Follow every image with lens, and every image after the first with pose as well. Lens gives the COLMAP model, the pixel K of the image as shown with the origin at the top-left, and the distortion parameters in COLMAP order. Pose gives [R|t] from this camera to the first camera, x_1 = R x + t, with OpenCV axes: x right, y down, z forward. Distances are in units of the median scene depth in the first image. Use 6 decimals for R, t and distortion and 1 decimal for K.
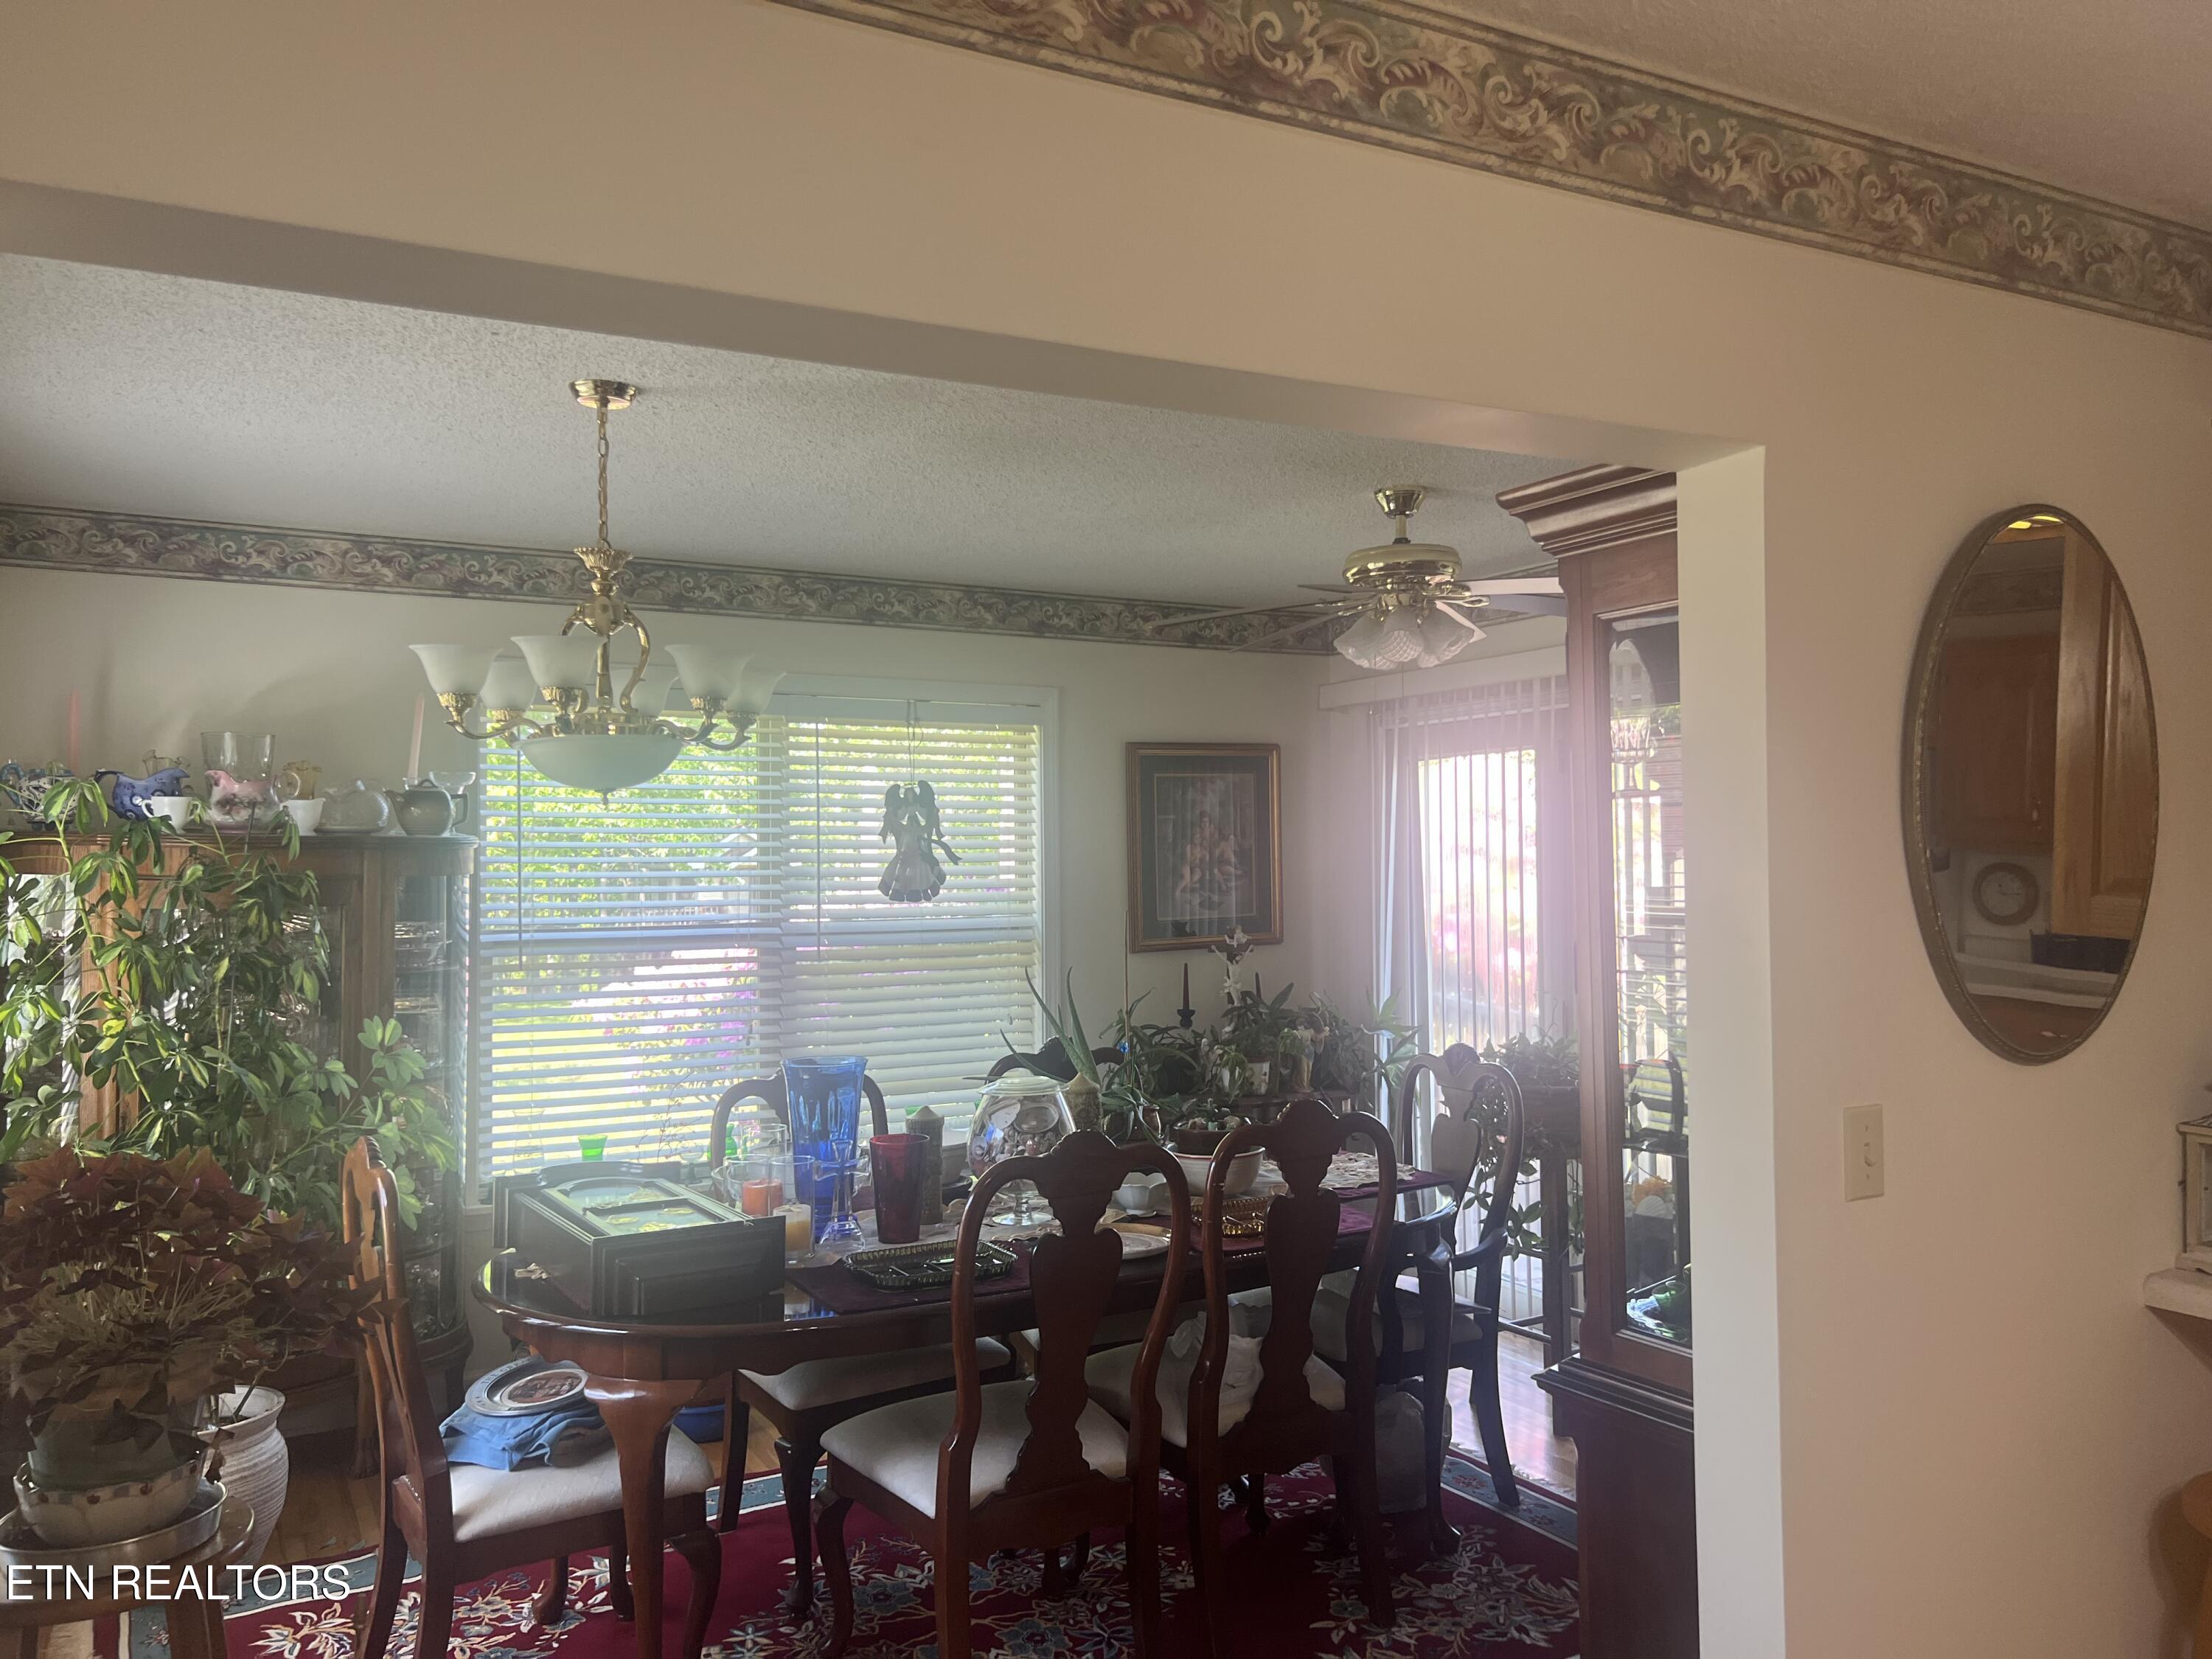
lens RADIAL K [[1667.5, 0, 1103.8], [0, 1667.5, 821.3], [0, 0, 1]] dist [0.063789, -0.071082]
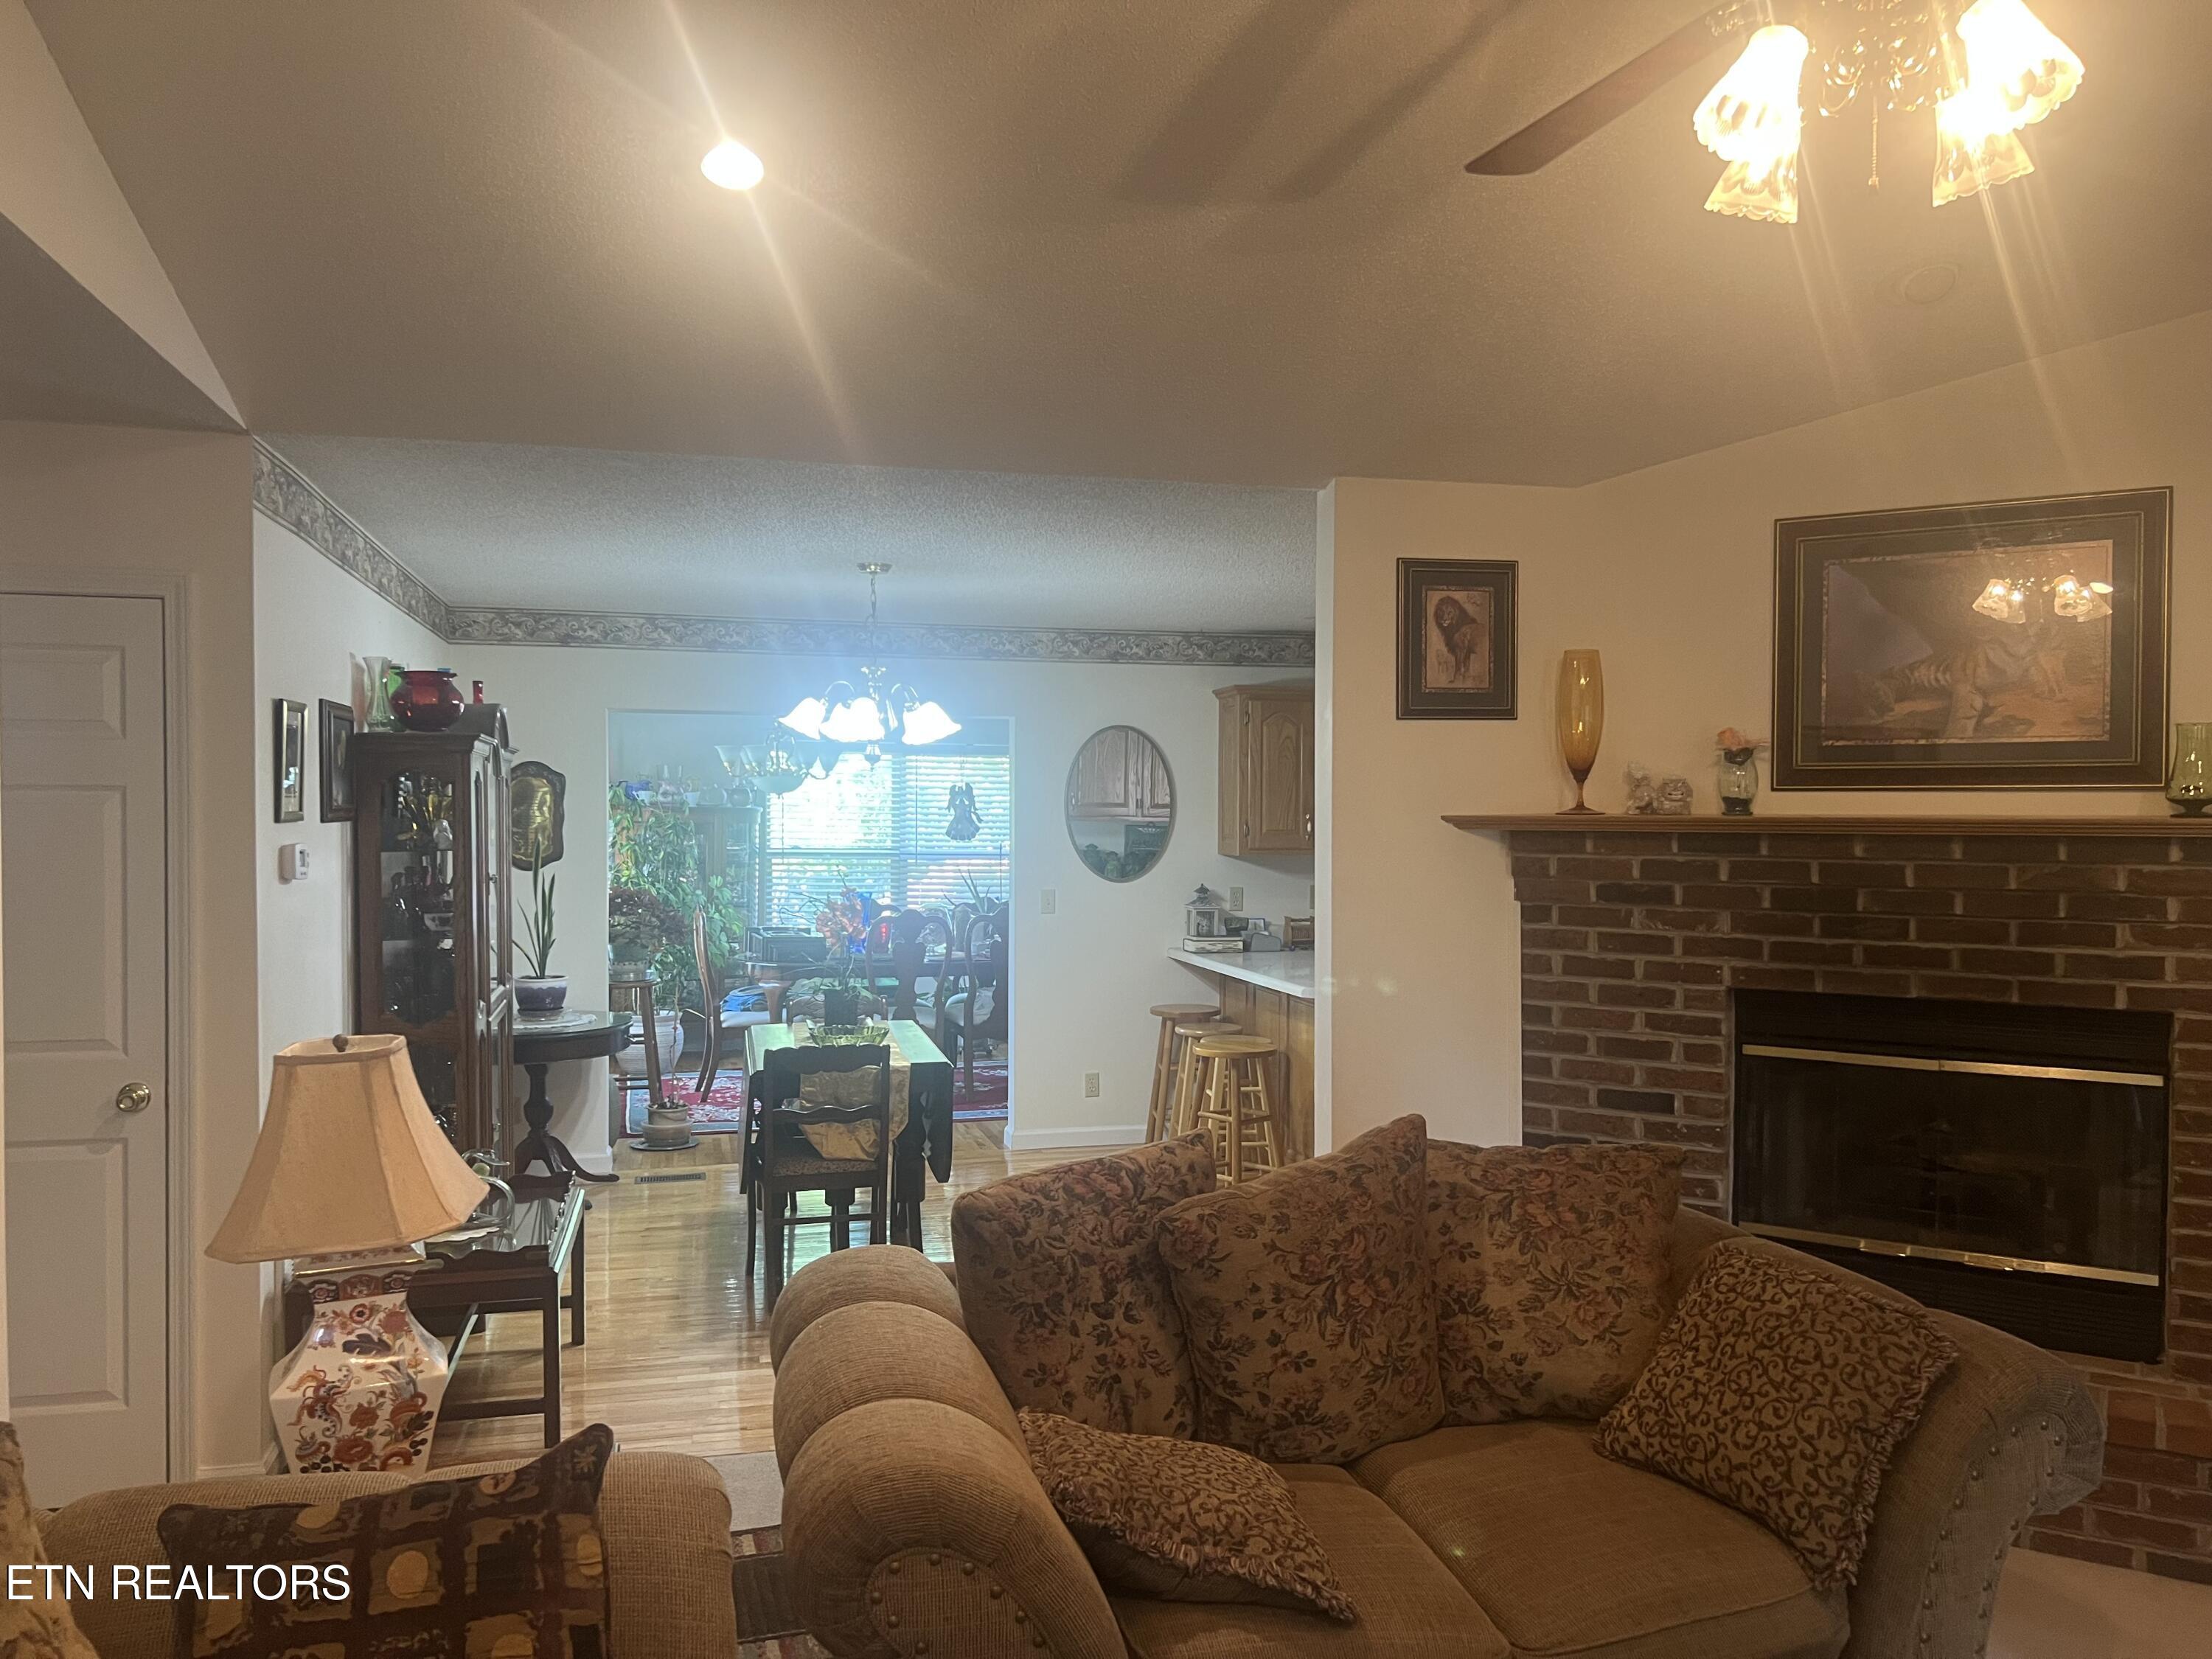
lens RADIAL K [[1667.5, 0, 1108.2], [0, 1667.5, 839.7], [0, 0, 1]] dist [0.063789, -0.071082]
pose [[0.970103, 0.019525, -0.241906, 0.594128], [-0.011507, 0.999338, 0.034515, -0.028669], [0.242420, -0.030699, 0.969686, -1.034367]]
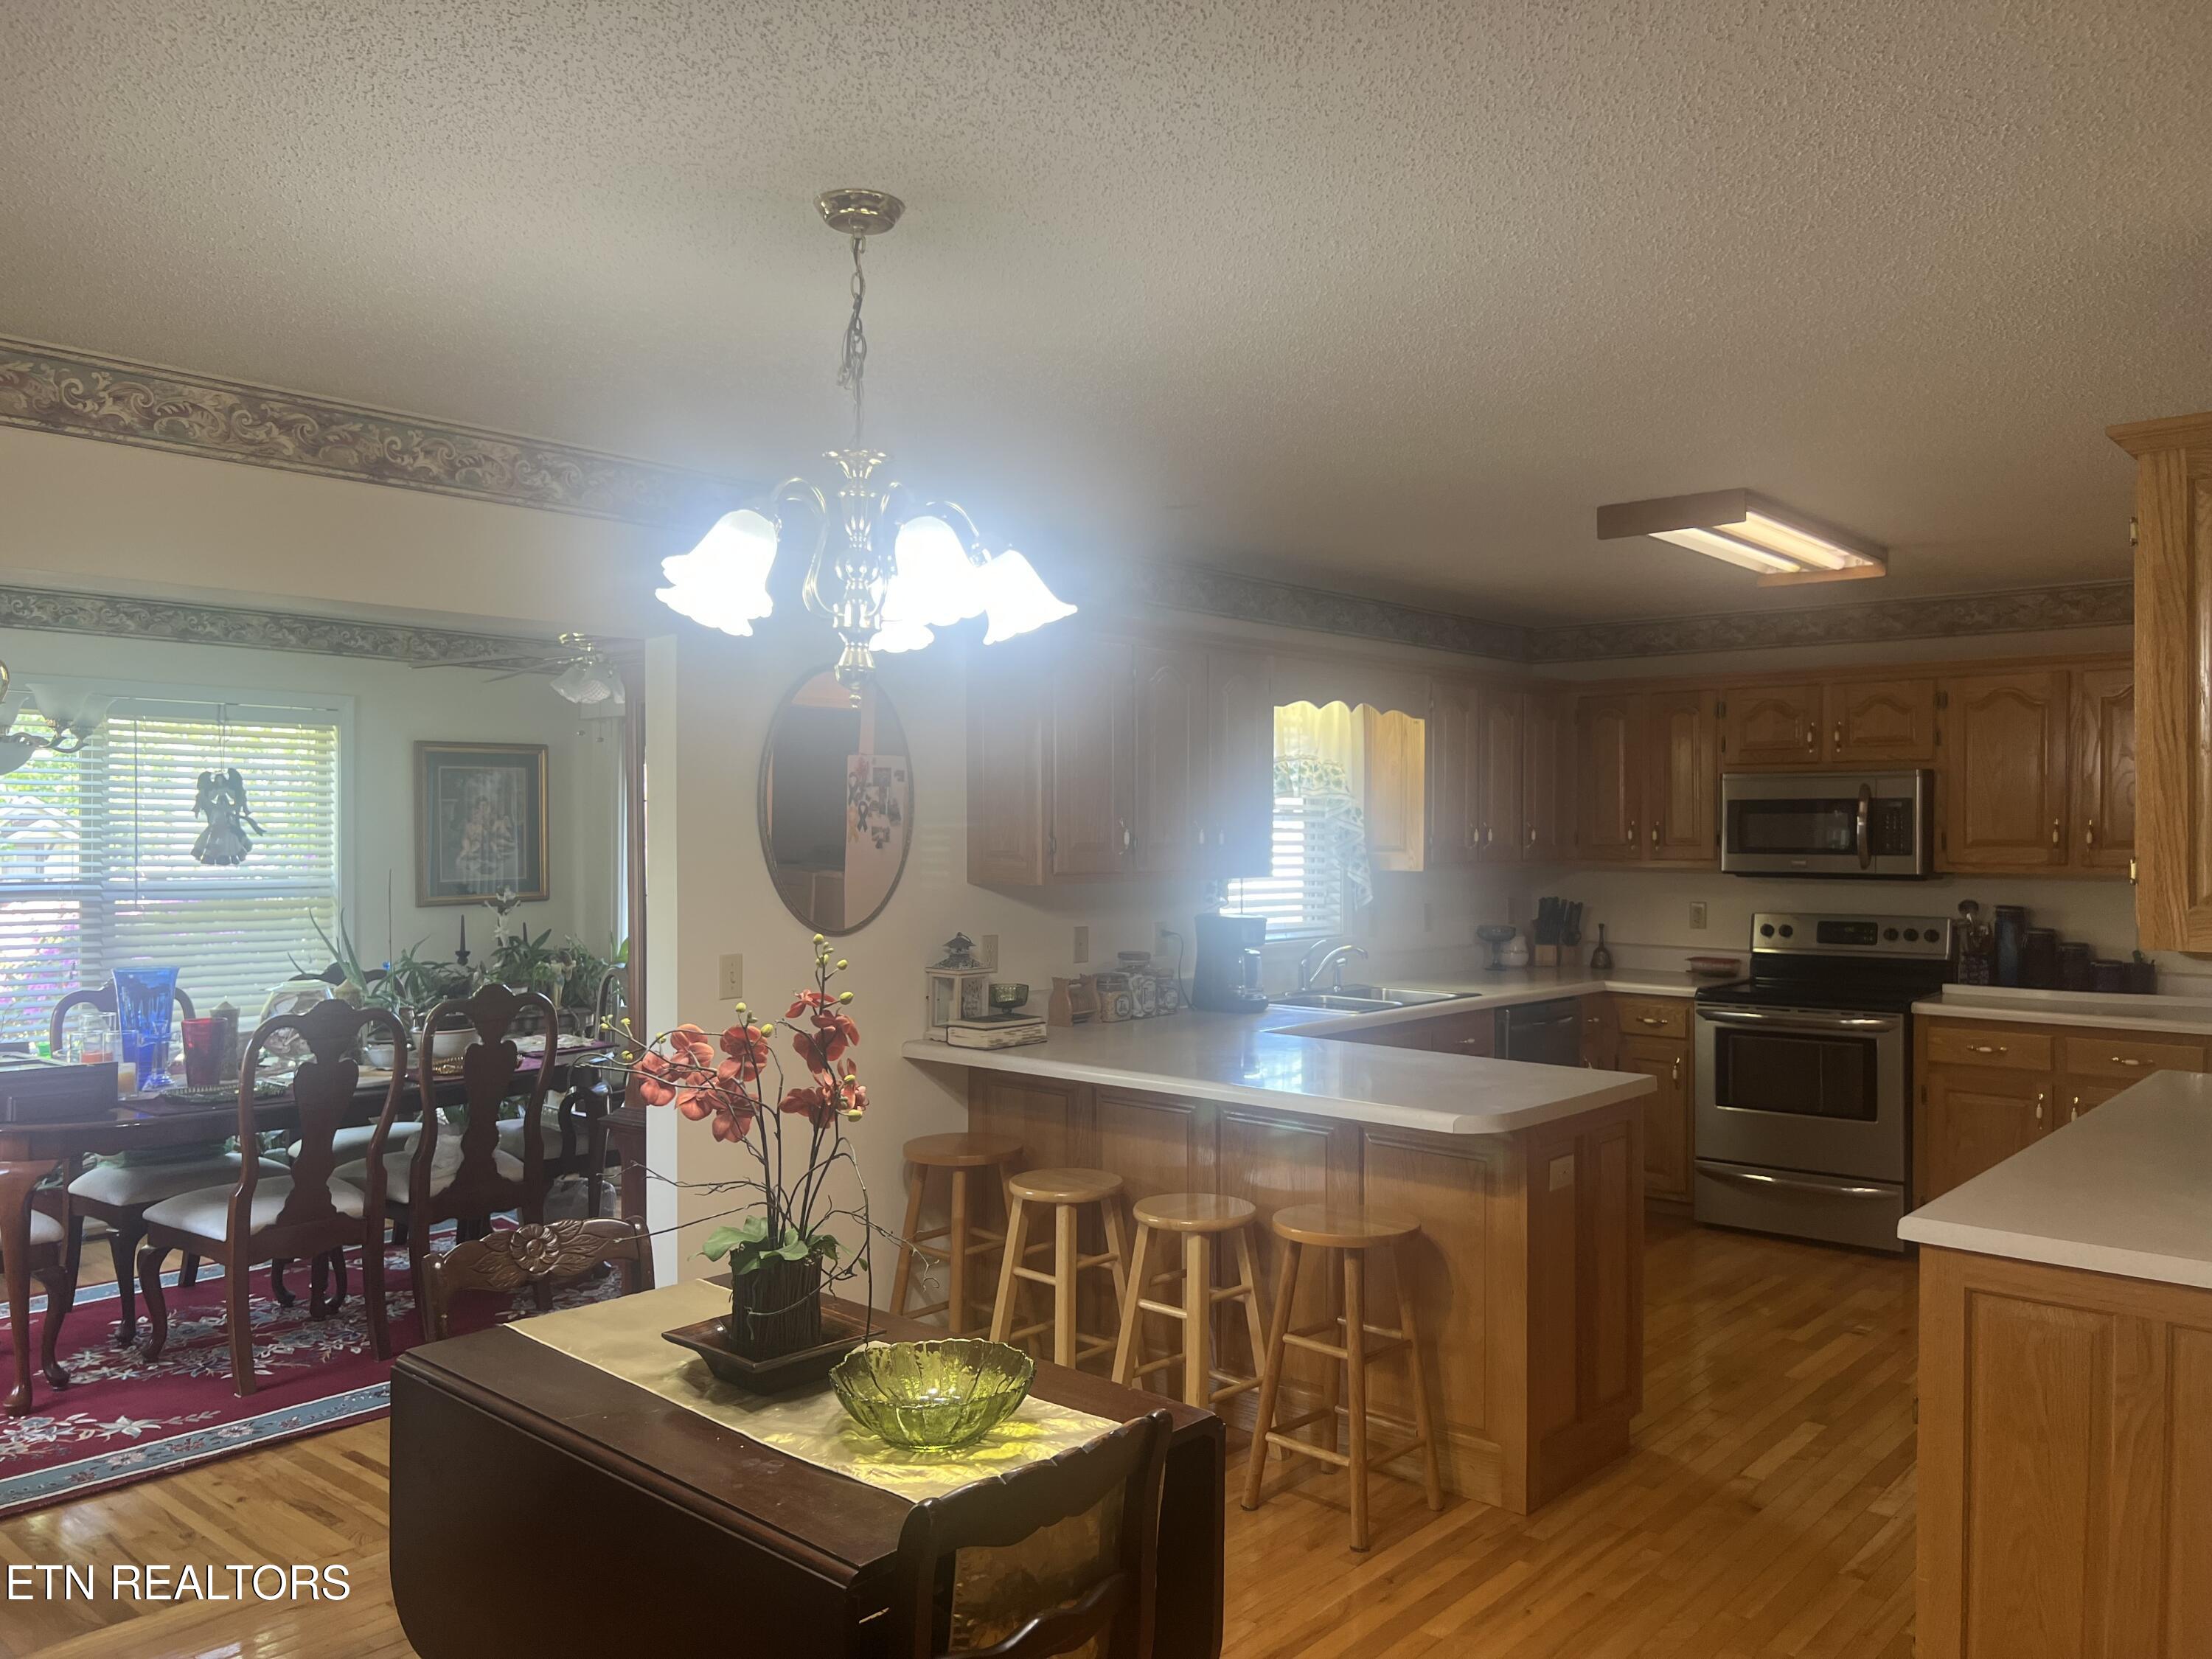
lens RADIAL K [[1667.5, 0, 1090.5], [0, 1667.5, 844.6], [0, 0, 1]] dist [0.063789, -0.071082]
pose [[0.938428, 0.009155, 0.345352, 0.061799], [-0.017995, 0.999587, 0.022399, -0.007570], [-0.345005, -0.027235, 0.938206, -0.426316]]
